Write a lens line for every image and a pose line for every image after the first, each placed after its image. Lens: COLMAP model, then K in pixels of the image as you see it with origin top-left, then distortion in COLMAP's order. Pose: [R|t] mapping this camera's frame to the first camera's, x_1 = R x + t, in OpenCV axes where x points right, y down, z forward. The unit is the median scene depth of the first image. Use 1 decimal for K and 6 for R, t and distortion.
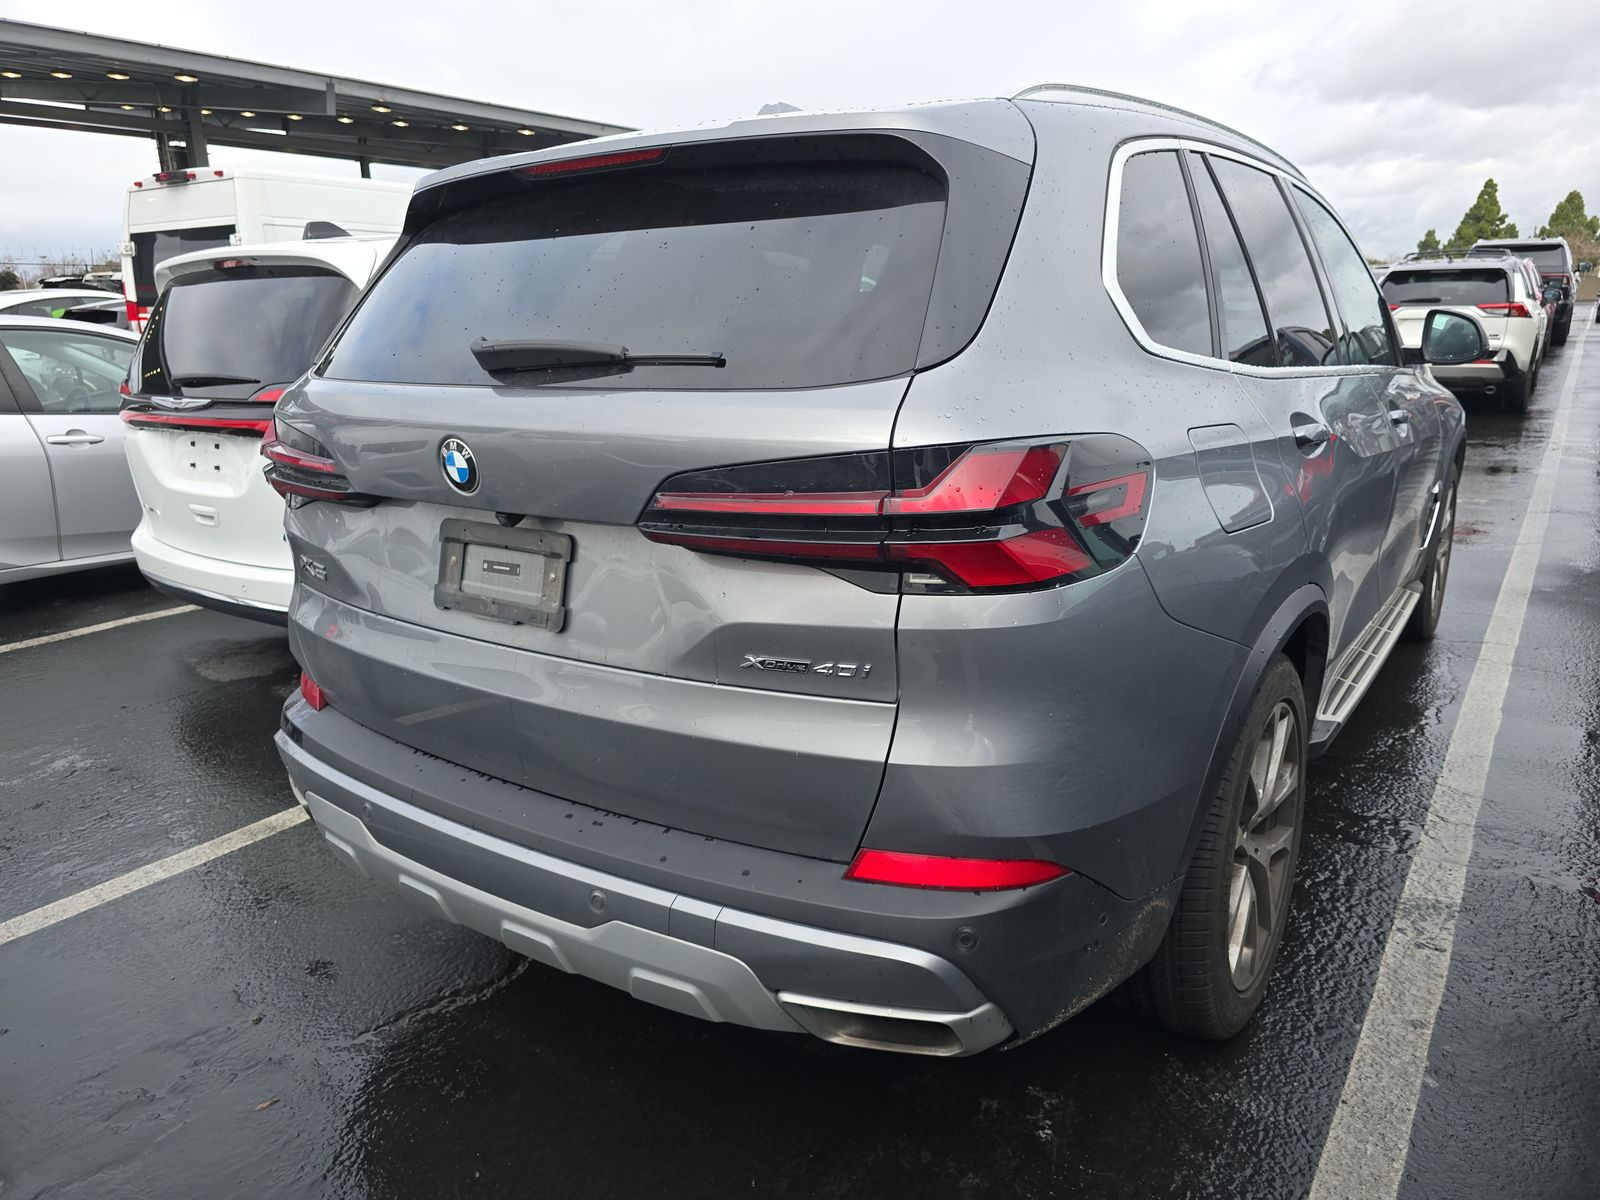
lens RADIAL K [[1091.6, 0, 791.7], [0, 1091.6, 606.9], [0, 0, 1]] dist [0.064295, -0.060253]
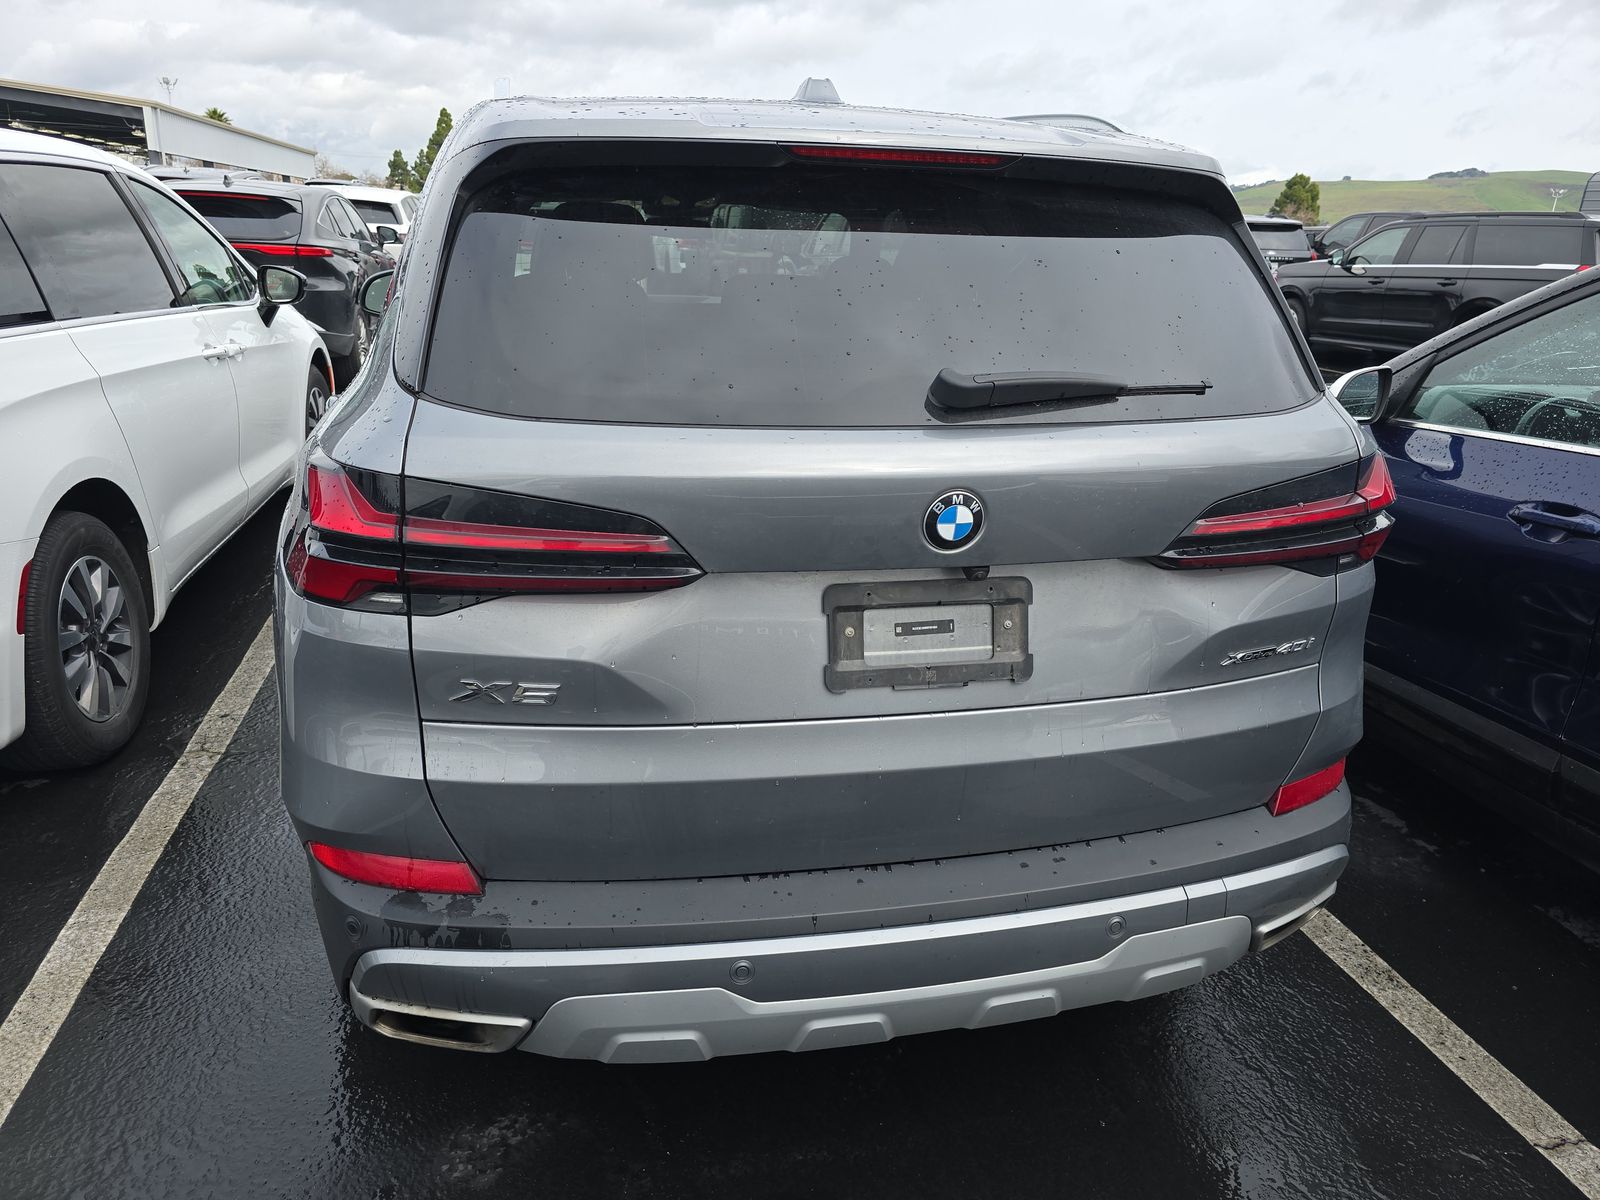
lens RADIAL K [[1091.6, 0, 791.7], [0, 1091.6, 606.9], [0, 0, 1]] dist [0.064295, -0.060253]
pose [[0.661630, -0.201370, 0.722285, -0.956703], [0.145772, 0.979429, 0.139531, -0.188486], [-0.735524, 0.012971, 0.677374, 0.480959]]
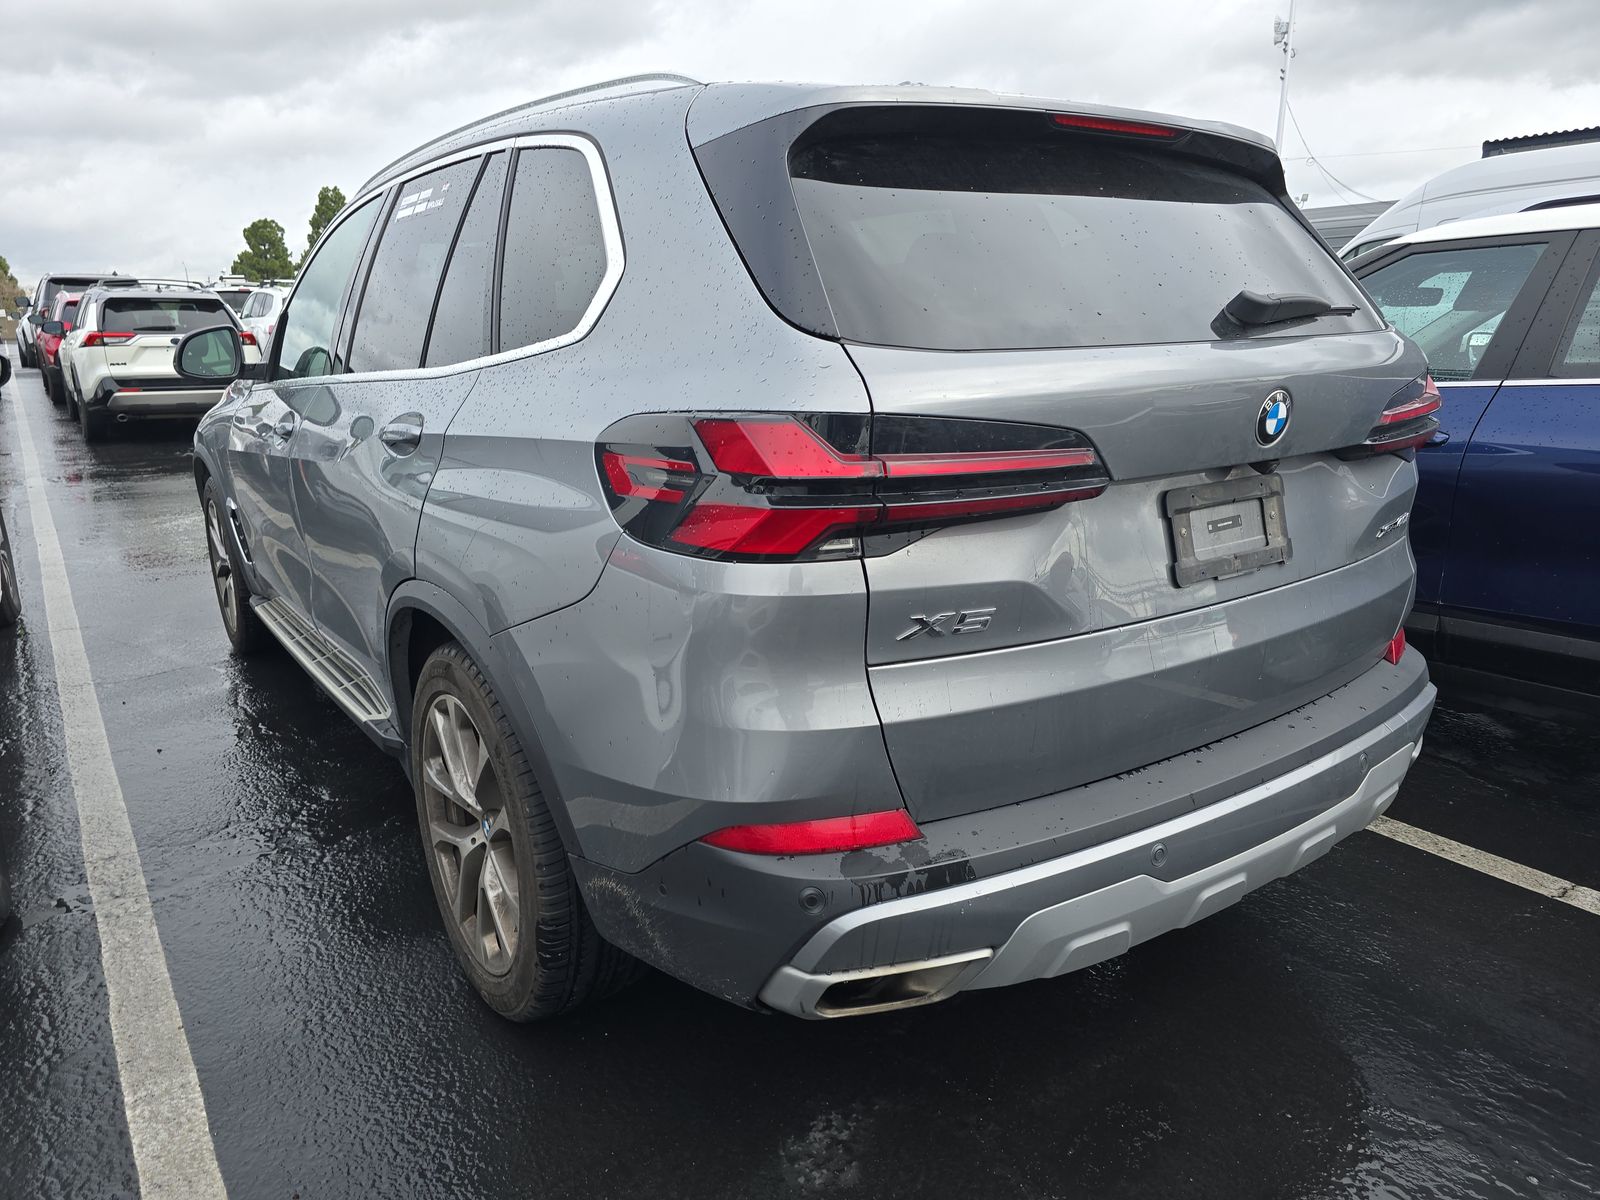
lens RADIAL K [[1091.6, 0, 791.7], [0, 1091.6, 606.9], [0, 0, 1]] dist [0.064295, -0.060253]
pose [[0.330563, -0.222349, 0.917218, -1.322483], [0.251500, 0.957463, 0.141465, -0.202827], [-0.909657, 0.183917, 0.372423, 0.990857]]
